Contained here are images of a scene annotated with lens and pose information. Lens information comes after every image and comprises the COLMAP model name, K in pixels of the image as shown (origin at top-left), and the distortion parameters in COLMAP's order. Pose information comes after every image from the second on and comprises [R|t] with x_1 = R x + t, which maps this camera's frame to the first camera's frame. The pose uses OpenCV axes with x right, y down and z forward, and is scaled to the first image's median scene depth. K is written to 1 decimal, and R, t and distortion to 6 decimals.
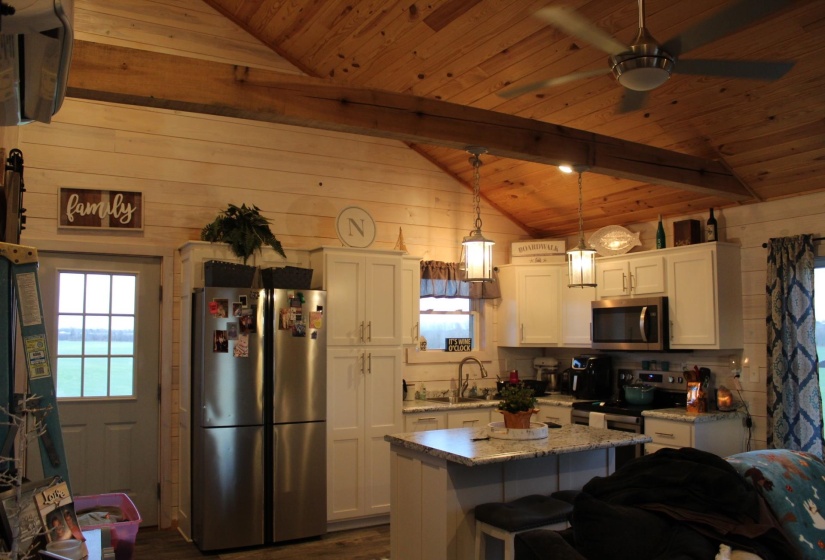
lens RADIAL K [[683.4, 0, 410.4], [0, 683.4, 283.4], [0, 0, 1]] dist [-0.166158, 0.142169]
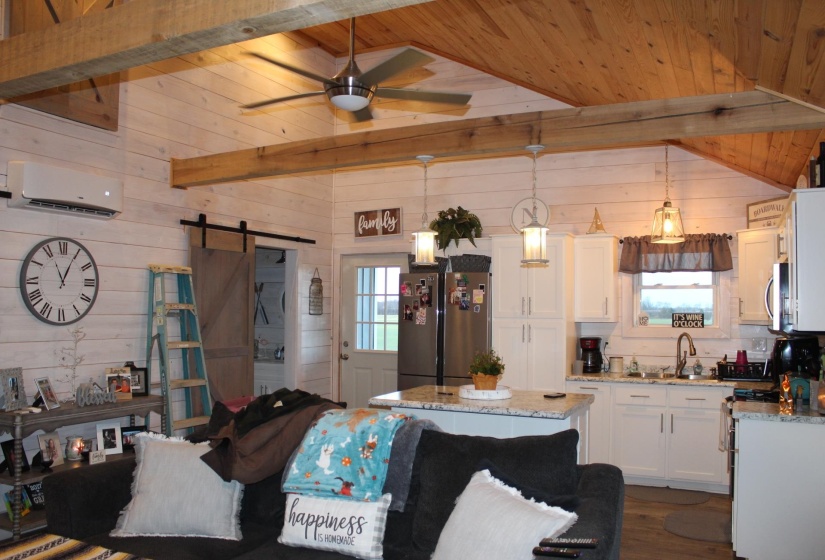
lens RADIAL K [[683.4, 0, 413.6], [0, 683.4, 290.1], [0, 0, 1]] dist [-0.166158, 0.142169]
pose [[0.561842, -0.017880, -0.827052, 0.786475], [0.052416, 0.998527, 0.014021, 0.017971], [0.825583, -0.051228, 0.561951, 0.198638]]
